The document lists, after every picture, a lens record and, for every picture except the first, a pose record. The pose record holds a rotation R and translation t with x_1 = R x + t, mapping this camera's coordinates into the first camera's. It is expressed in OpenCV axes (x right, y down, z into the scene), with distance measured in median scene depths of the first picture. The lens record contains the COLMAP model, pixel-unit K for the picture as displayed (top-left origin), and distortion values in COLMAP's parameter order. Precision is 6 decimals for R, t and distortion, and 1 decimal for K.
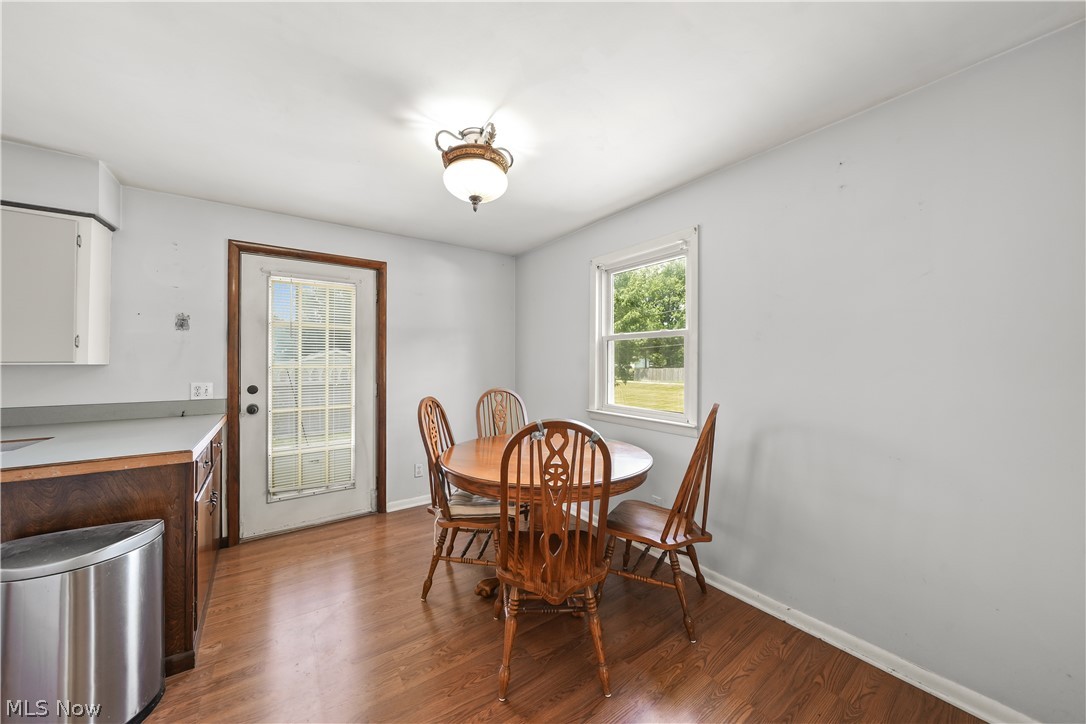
lens RADIAL K [[375.3, 0, 535.9], [0, 375.3, 360.4], [0, 0, 1]] dist [-0.010802, -0.000111]
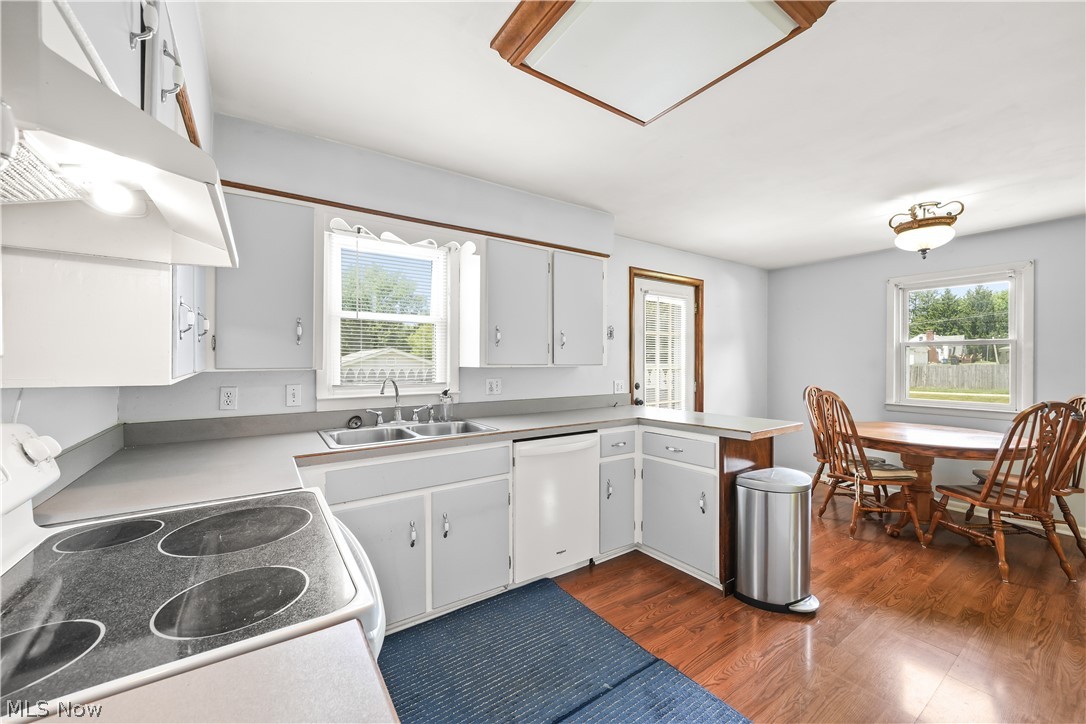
lens RADIAL K [[417.5, 0, 546.3], [0, 417.5, 362.3], [0, 0, 1]] dist [0.000454, 0.000328]
pose [[0.999983, 0.000087, -0.005848, -1.111250], [-0.000044, 0.999973, 0.007344, -0.012060], [0.005848, -0.007343, 0.999956, -0.418407]]
